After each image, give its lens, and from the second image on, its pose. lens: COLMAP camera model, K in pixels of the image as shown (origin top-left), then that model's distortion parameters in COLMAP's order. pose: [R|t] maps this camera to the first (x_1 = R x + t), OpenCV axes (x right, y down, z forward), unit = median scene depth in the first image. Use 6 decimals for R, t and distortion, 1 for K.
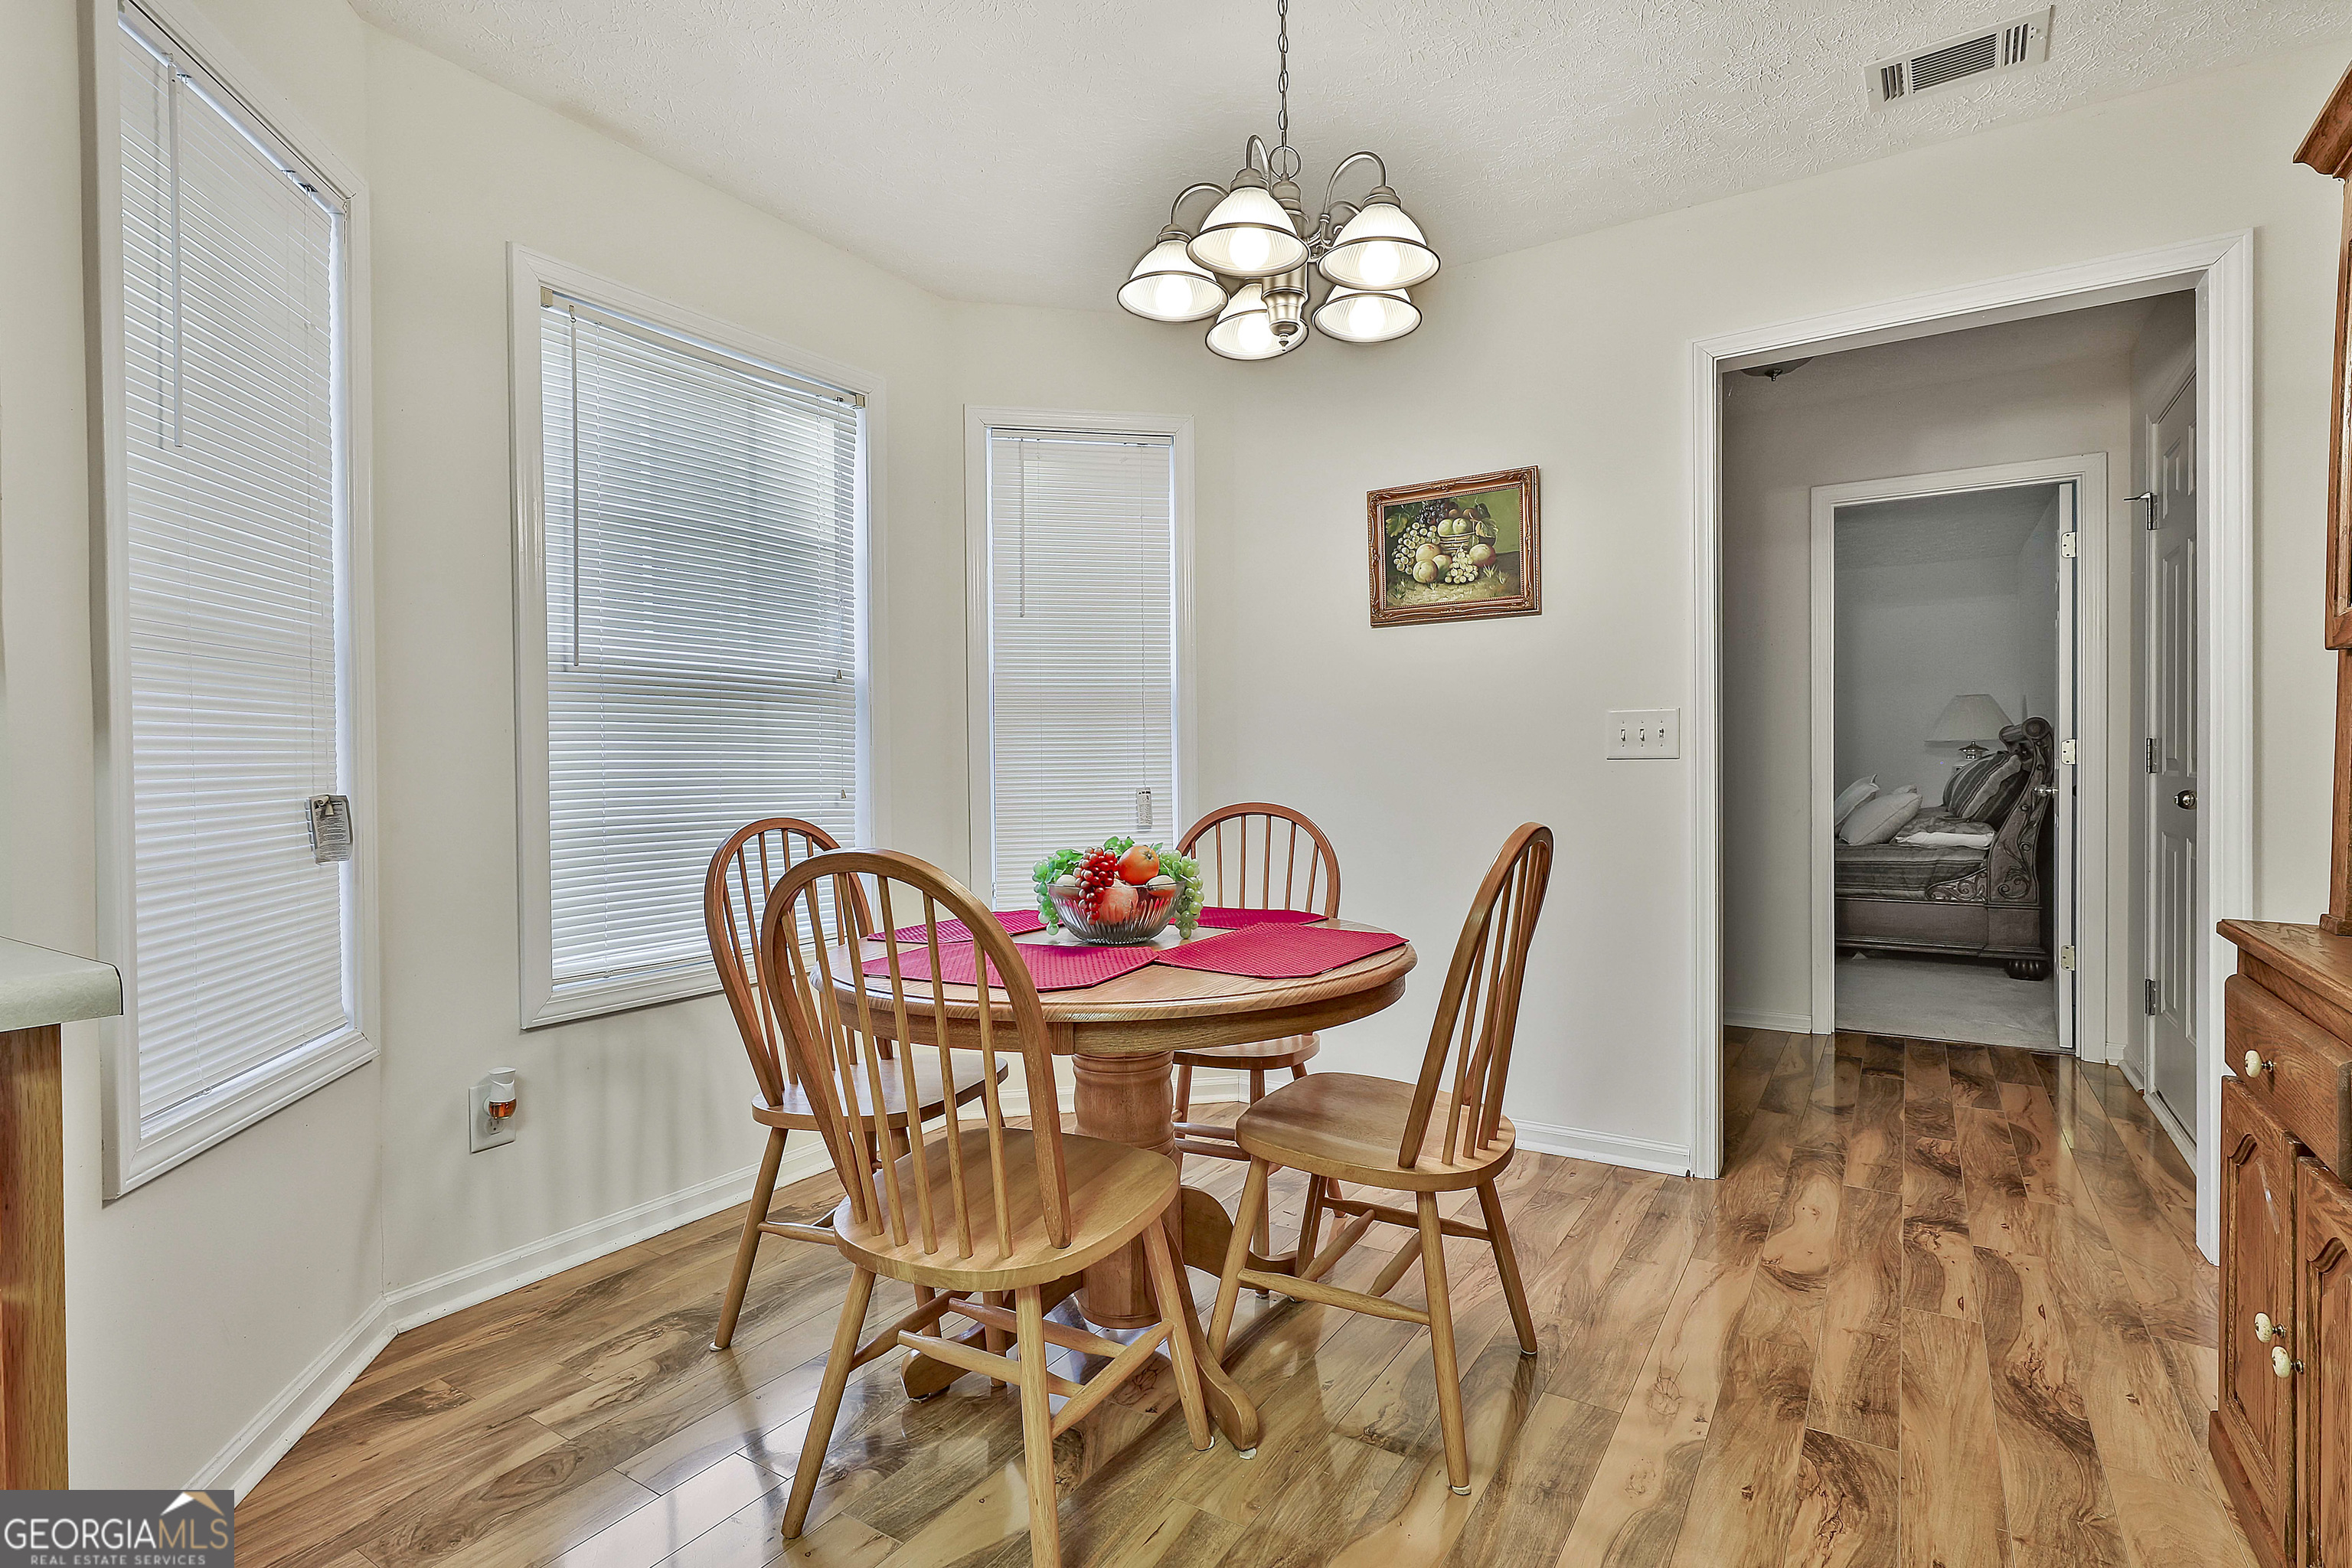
lens RADIAL K [[1130.4, 0, 1189.5], [0, 1130.4, 780.2], [0, 0, 1]] dist [-0.003283, 0.001996]
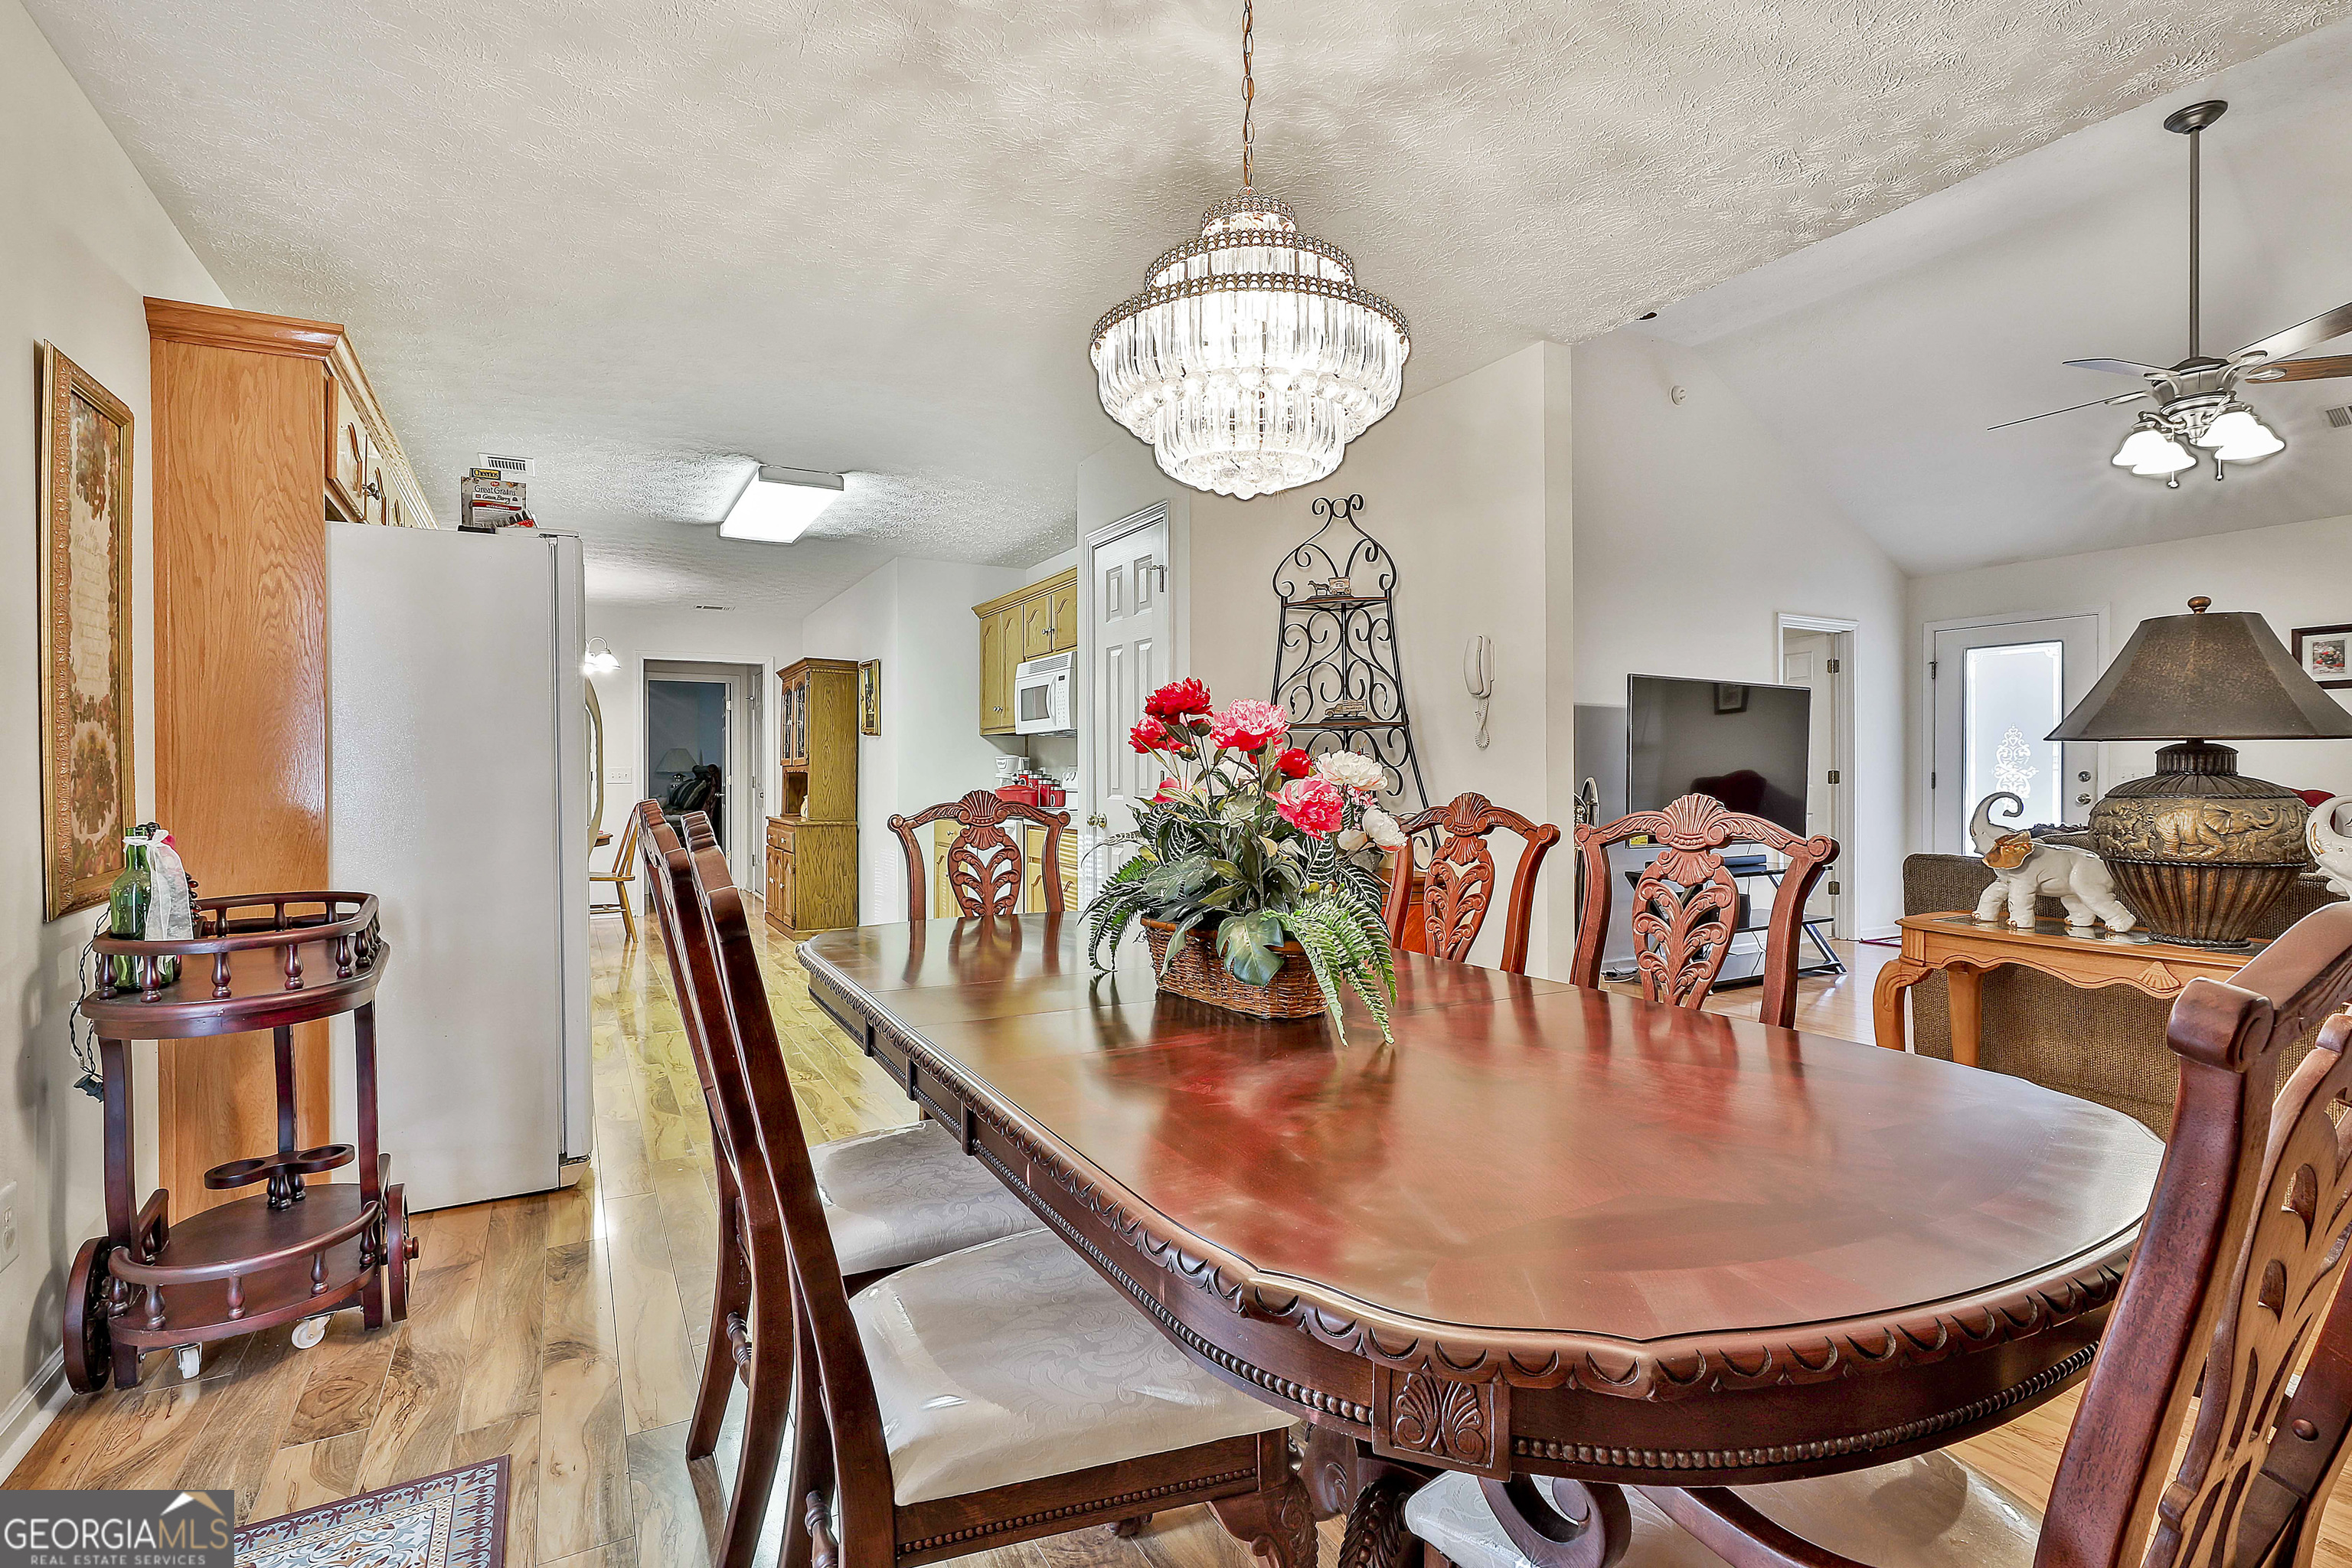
lens RADIAL K [[1130.4, 0, 1169.6], [0, 1130.4, 784.2], [0, 0, 1]] dist [-0.003283, 0.001996]
pose [[0.485960, 0.003553, 0.873974, -1.401004], [0.006170, 0.999953, -0.007496, 0.015225], [-0.873959, 0.009036, 0.485916, -1.615043]]
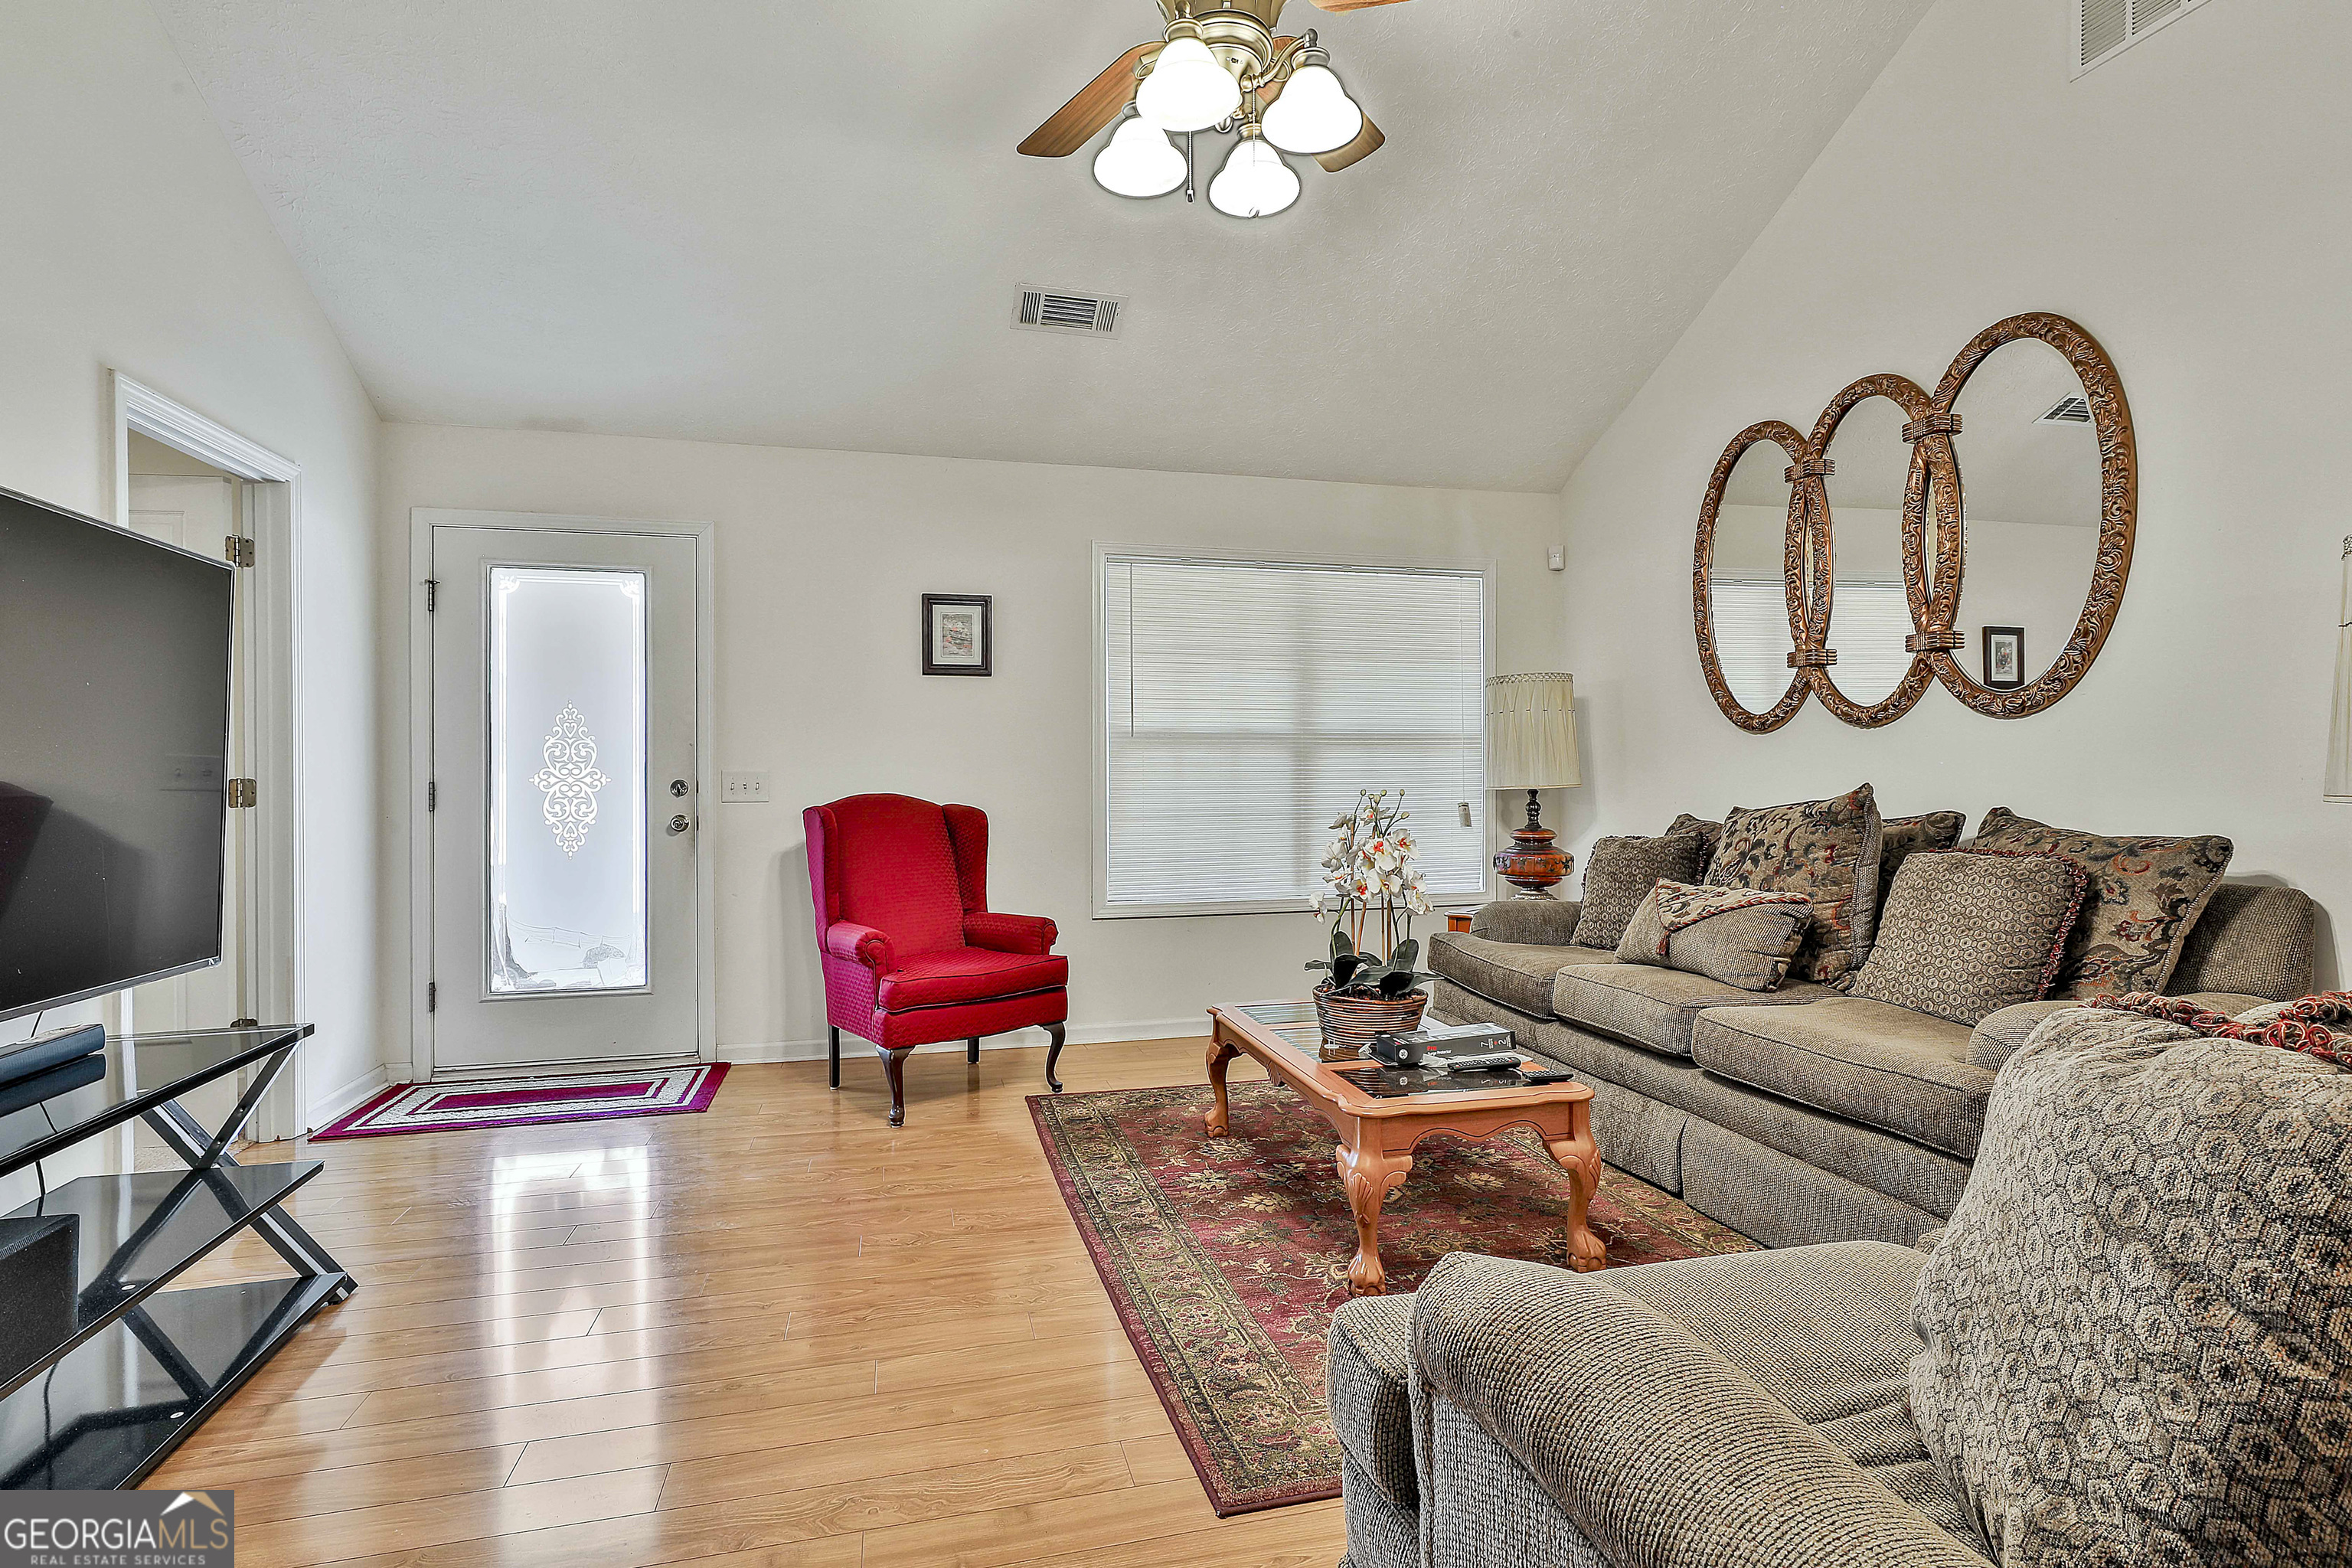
lens RADIAL K [[1130.4, 0, 1180.7], [0, 1130.4, 781.2], [0, 0, 1]] dist [-0.003283, 0.001996]
pose [[-0.719091, 0.011270, 0.694825, -0.066032], [0.020197, 0.999785, 0.004686, -0.007095], [-0.694623, 0.017403, -0.719164, -1.526478]]
